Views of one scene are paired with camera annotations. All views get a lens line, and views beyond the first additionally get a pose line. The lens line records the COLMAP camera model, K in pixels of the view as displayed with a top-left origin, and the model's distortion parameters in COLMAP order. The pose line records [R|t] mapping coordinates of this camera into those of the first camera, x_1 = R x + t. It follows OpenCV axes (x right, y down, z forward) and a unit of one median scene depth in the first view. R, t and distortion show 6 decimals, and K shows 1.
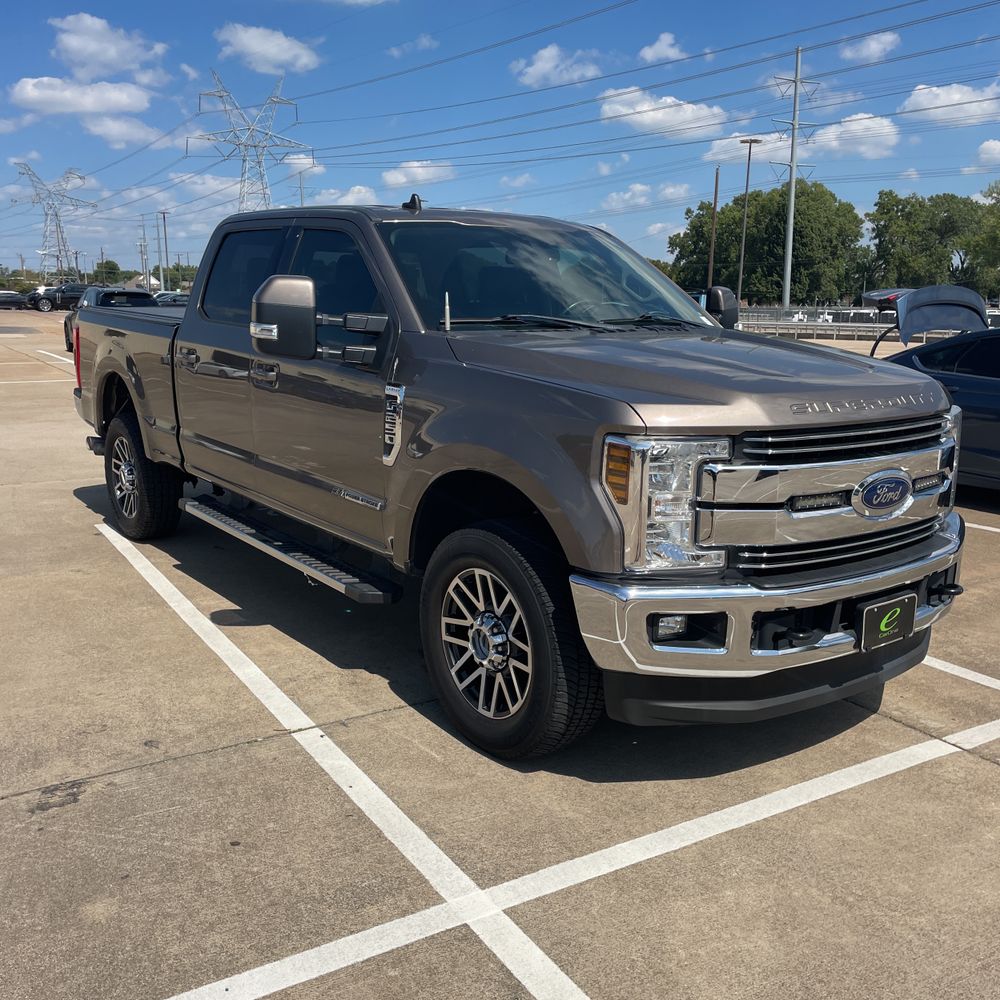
lens RADIAL K [[1010.4, 0, 500.0], [0, 1010.4, 500.0], [0, 0, 1]] dist [0.096152, -0.136943]
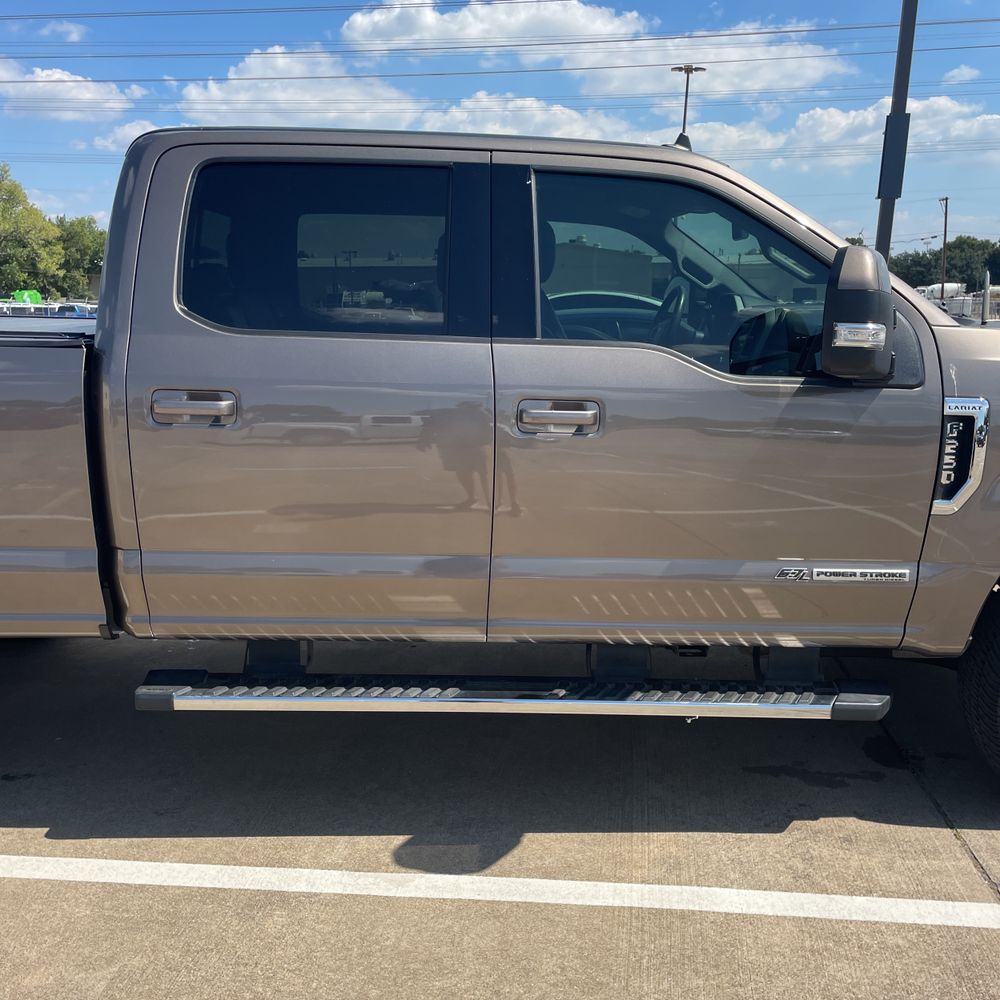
lens RADIAL K [[1010.4, 0, 500.0], [0, 1010.4, 500.0], [0, 0, 1]] dist [0.096152, -0.136943]
pose [[0.586831, -0.169903, 0.791684, -0.836379], [0.164390, 0.982374, 0.088973, -0.154892], [-0.792847, 0.077933, 0.604418, 0.786919]]
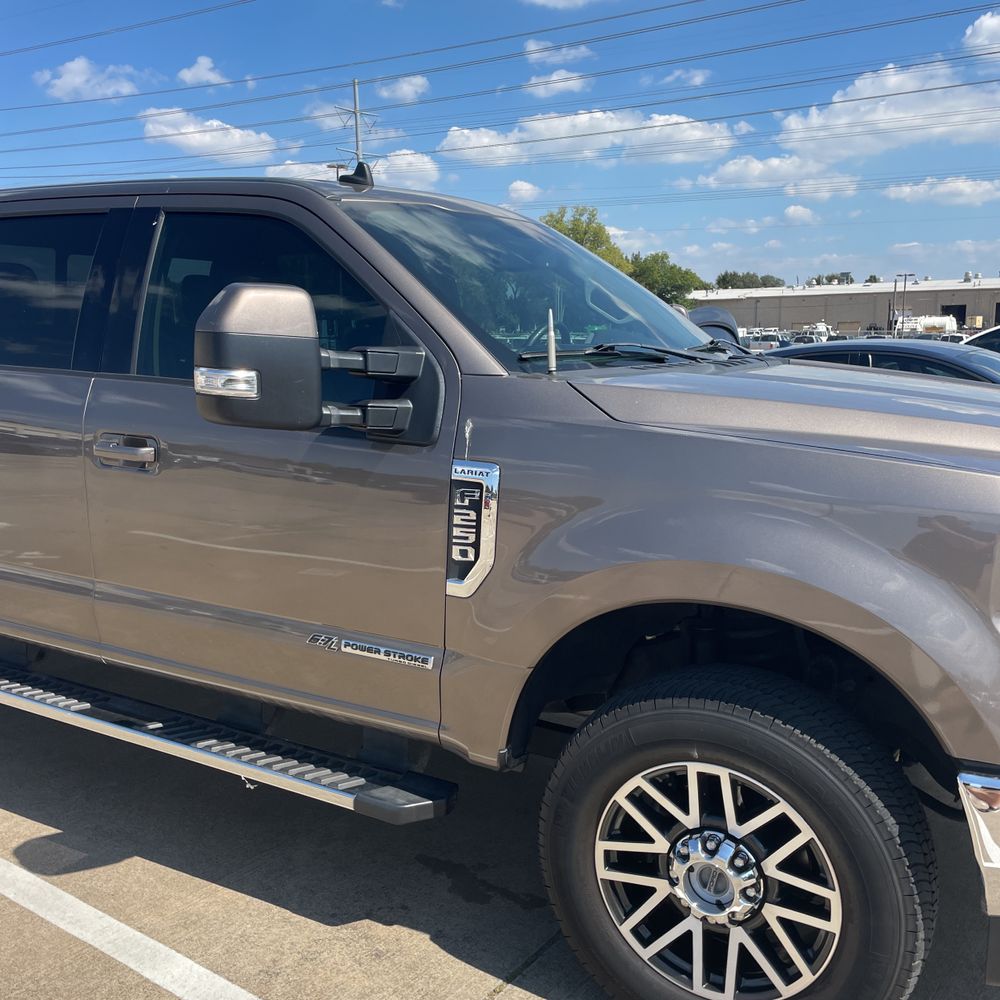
lens RADIAL K [[1016.7, 0, 507.2], [0, 1016.7, 513.4], [0, 0, 1]] dist [0.120803, -0.187185]
pose [[0.918451, -0.085158, 0.386259, -0.304517], [0.090416, 0.995894, 0.004570, -0.081277], [-0.385062, 0.030727, 0.922379, 0.415491]]
